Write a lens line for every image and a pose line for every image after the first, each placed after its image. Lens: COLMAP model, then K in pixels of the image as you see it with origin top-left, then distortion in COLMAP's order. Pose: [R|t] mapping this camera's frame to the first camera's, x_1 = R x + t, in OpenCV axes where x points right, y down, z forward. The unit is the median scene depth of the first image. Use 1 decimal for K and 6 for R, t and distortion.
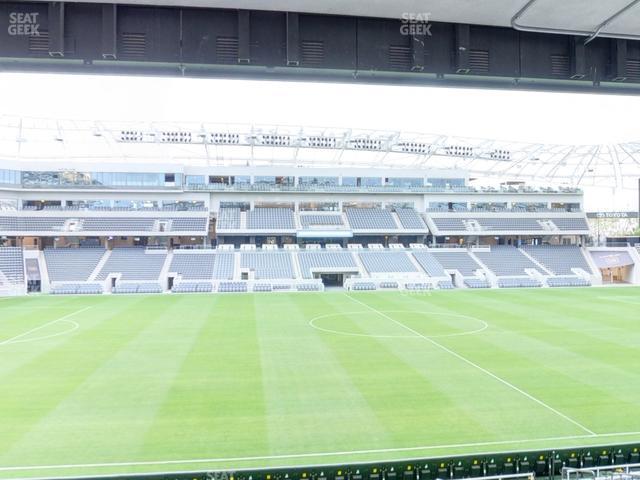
lens RADIAL K [[543.9, 0, 322.1], [0, 543.9, 251.4], [0, 0, 1]] dist [-0.026732, -0.008844]
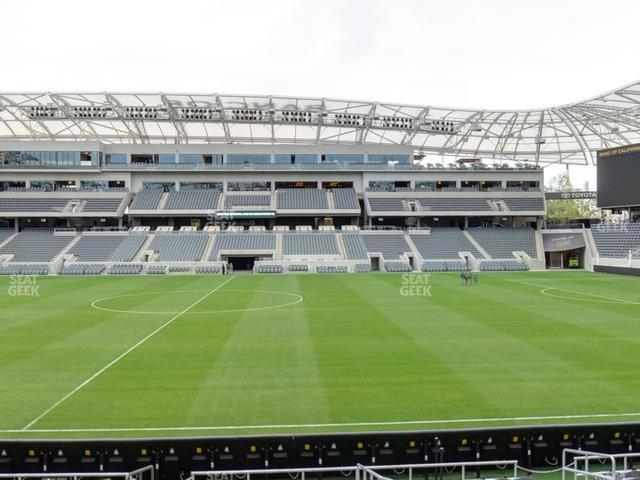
lens RADIAL K [[548.7, 0, 323.9], [0, 548.7, 250.6], [0, 0, 1]] dist [-0.012216, -0.005533]
pose [[0.998352, -0.000084, -0.057392, 0.187902], [0.000399, 0.999985, 0.005475, 0.023781], [0.057391, -0.005489, 0.998337, 0.070583]]
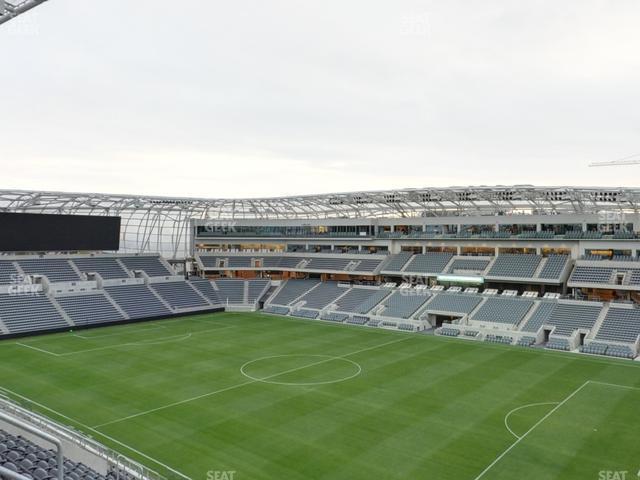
lens RADIAL K [[545.7, 0, 322.9], [0, 545.7, 253.4], [0, 0, 1]] dist [-0.002911, -0.014874]
pose [[0.695731, 0.027252, -0.717785, 0.606916], [-0.012809, 0.999592, 0.025536, -0.109082], [0.718188, -0.008573, 0.695796, 0.006010]]
